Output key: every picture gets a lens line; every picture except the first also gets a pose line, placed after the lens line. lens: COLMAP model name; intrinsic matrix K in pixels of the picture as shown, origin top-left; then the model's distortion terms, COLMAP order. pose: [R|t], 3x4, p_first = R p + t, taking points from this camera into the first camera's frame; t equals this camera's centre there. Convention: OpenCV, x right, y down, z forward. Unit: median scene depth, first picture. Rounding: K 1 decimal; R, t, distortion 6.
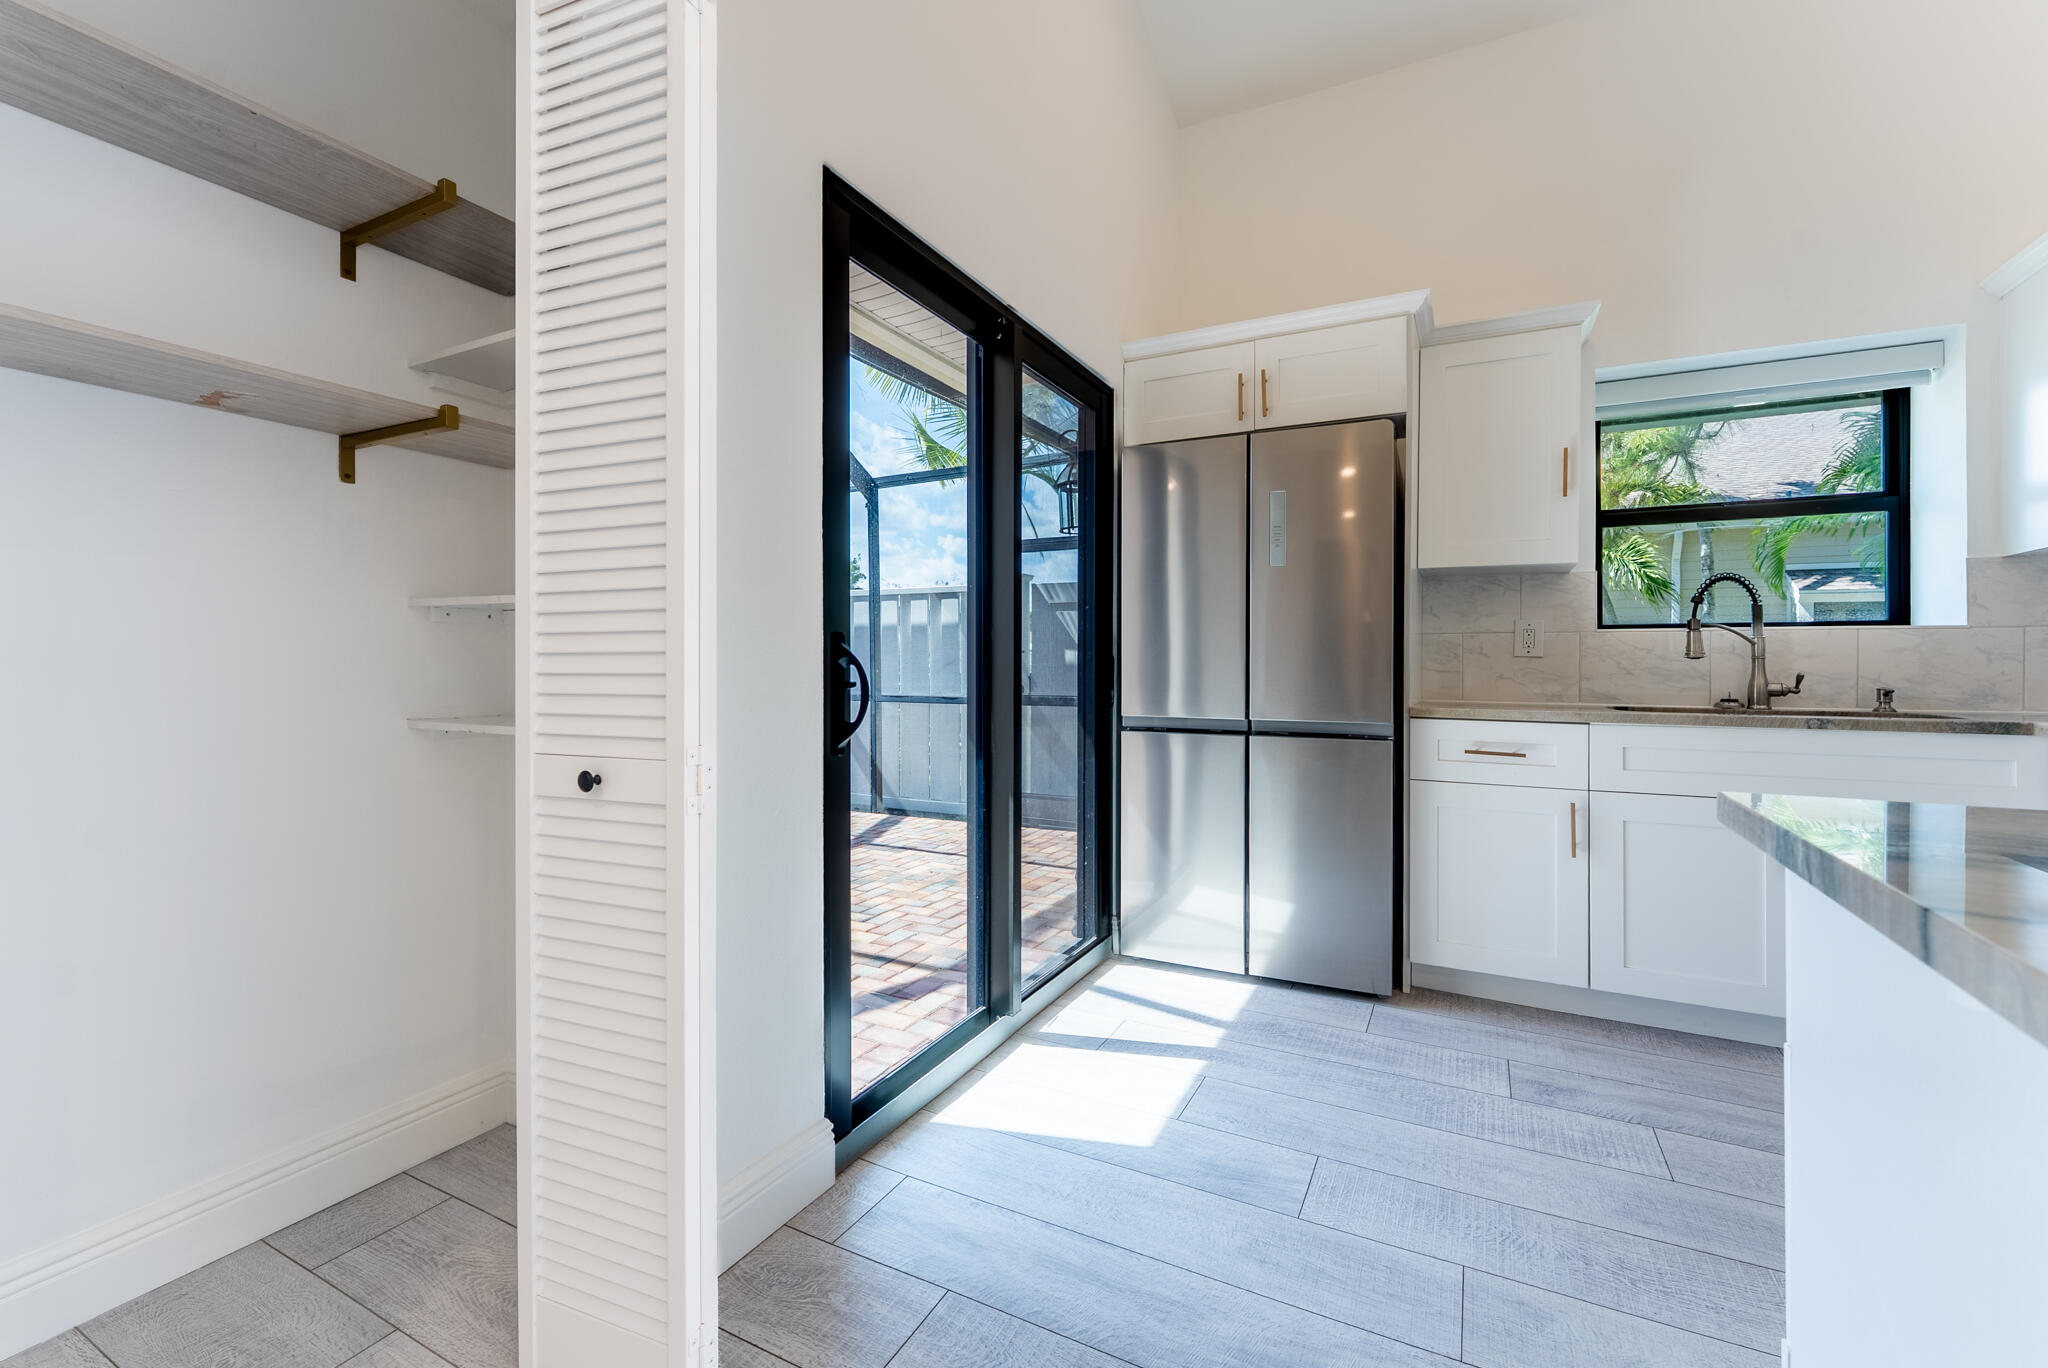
lens RADIAL K [[875.7, 0, 973.1], [0, 875.7, 658.4], [0, 0, 1]] dist [-0.000189, 0.000394]
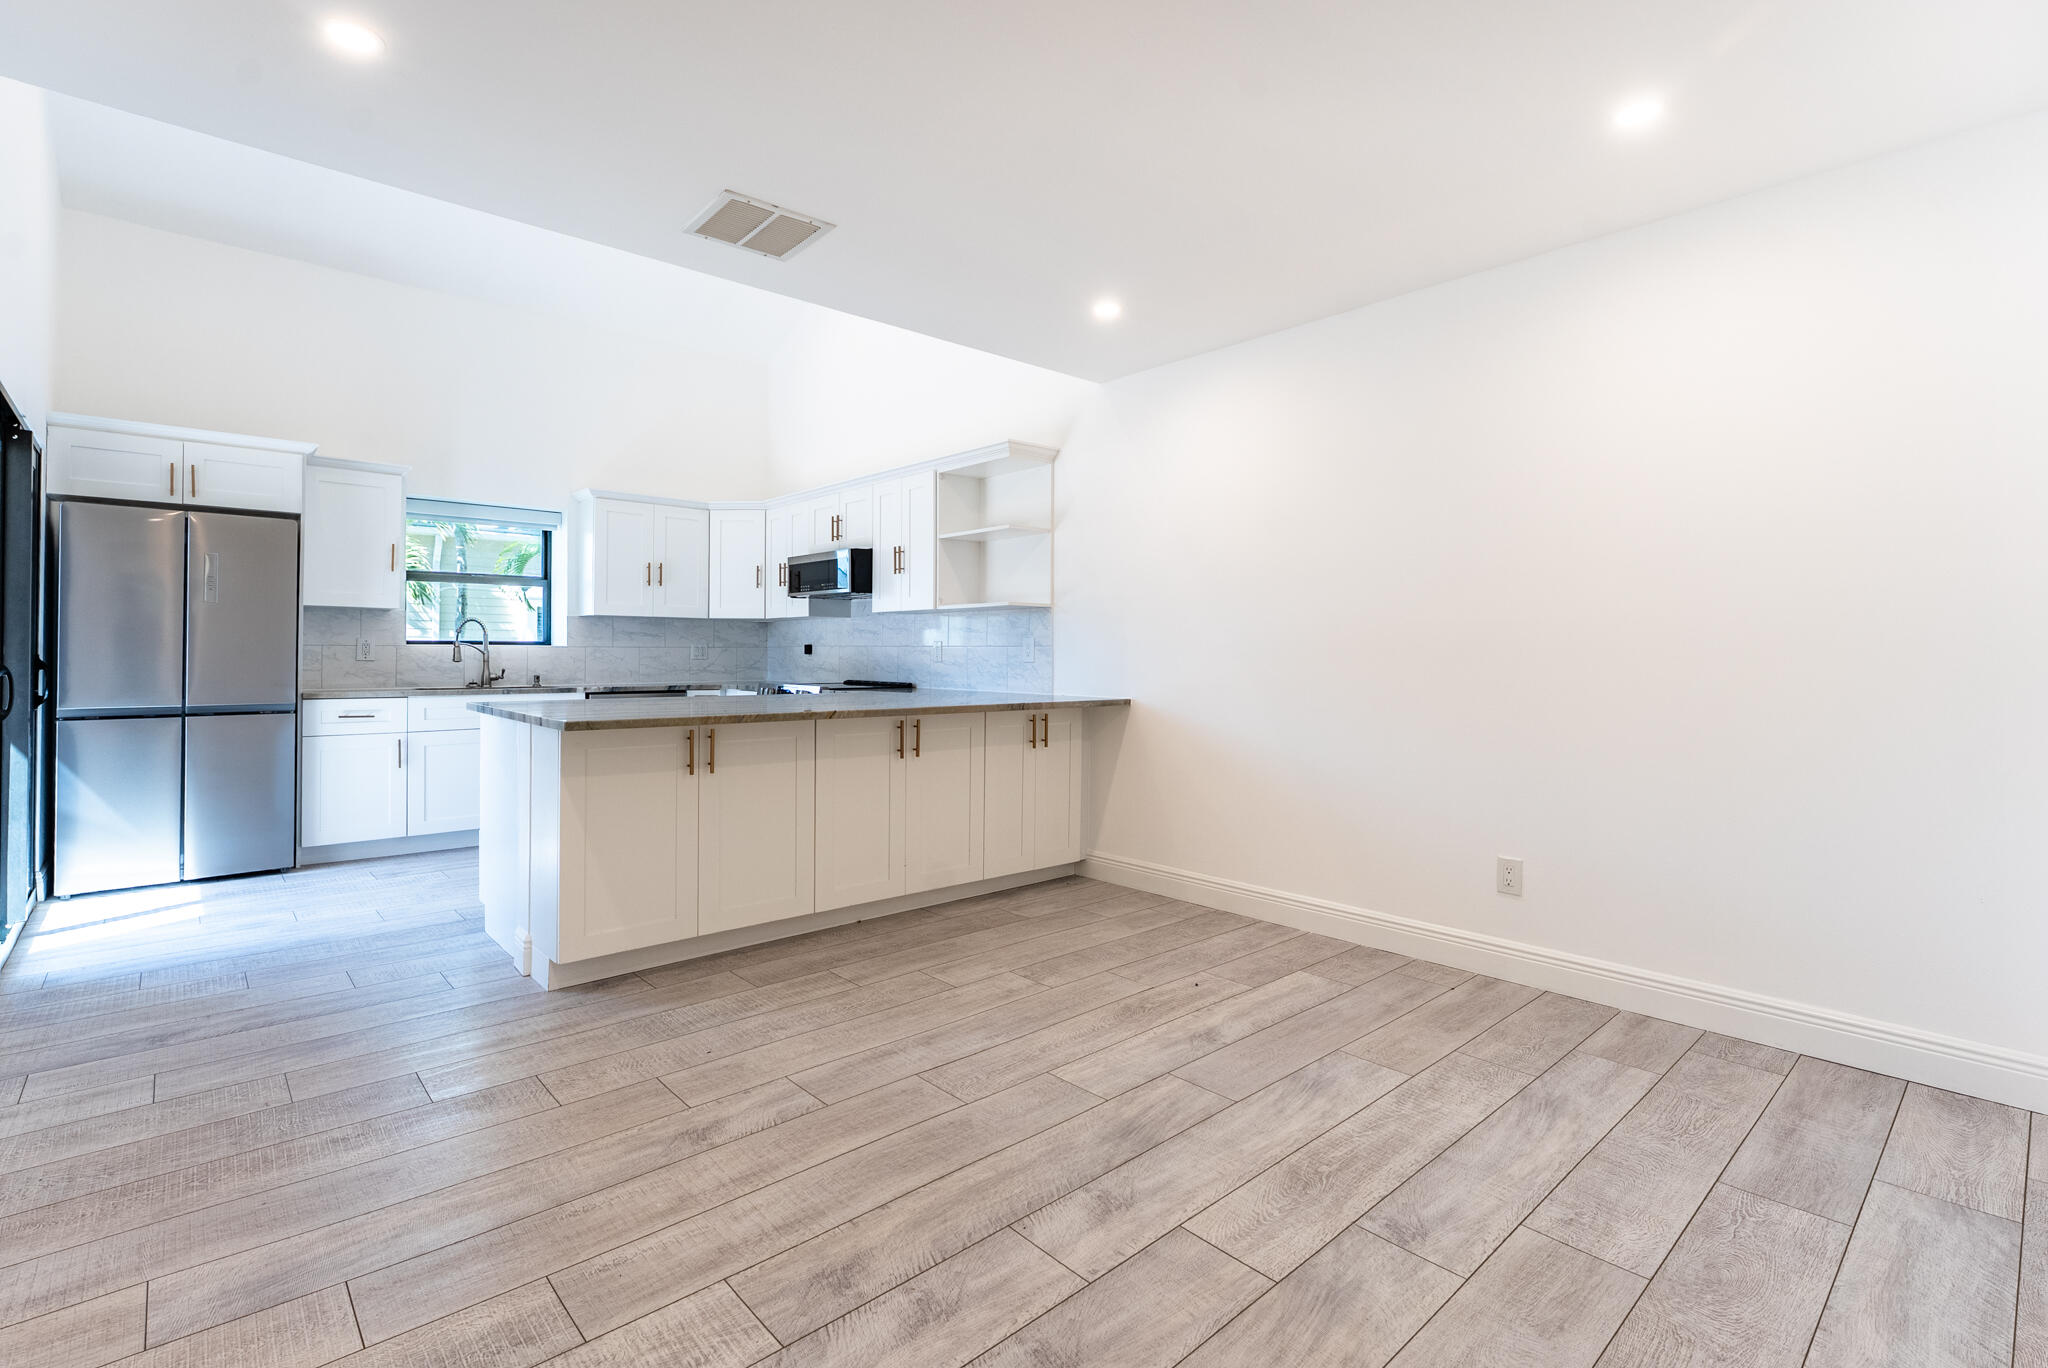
lens RADIAL K [[1069.6, 0, 1119.8], [0, 1069.6, 623.5], [0, 0, 1]] dist [0.001176, 0.000066]
pose [[0.304065, 0.023121, 0.952371, -0.995940], [-0.009933, 0.999728, -0.021100, -0.049971], [-0.952600, -0.003044, 0.304212, -1.125565]]
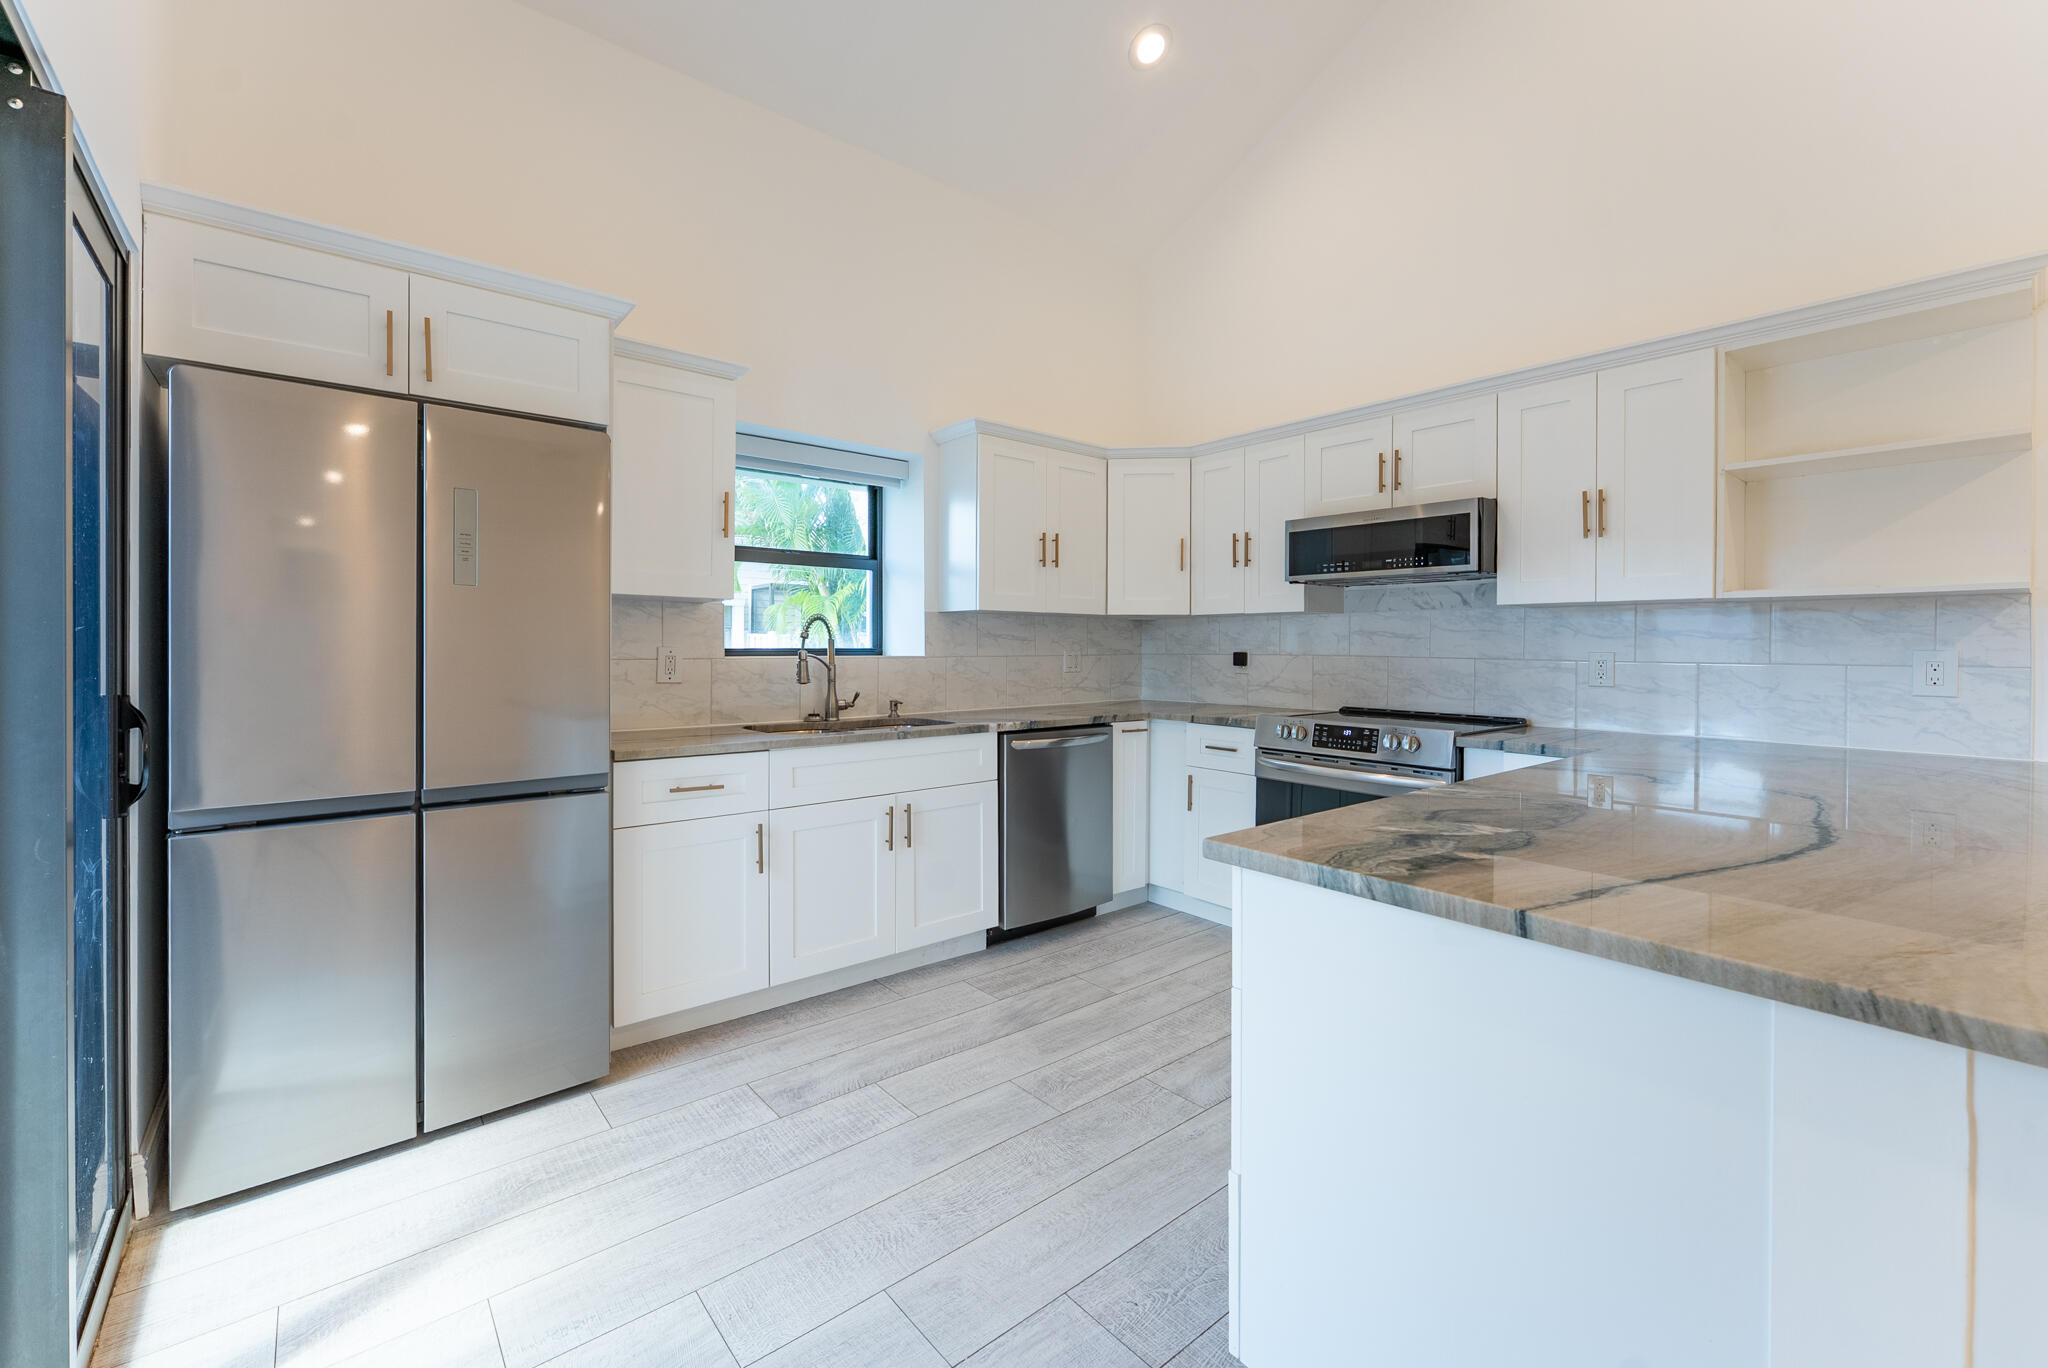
lens RADIAL K [[900.9, 0, 1068.4], [0, 900.9, 628.6], [0, 0, 1]] dist [-0.001879, -0.000524]
pose [[0.308778, 0.012433, 0.951053, -0.261673], [-0.011617, 0.999889, -0.009300, -0.070147], [-0.951063, -0.008176, 0.308888, 0.265042]]
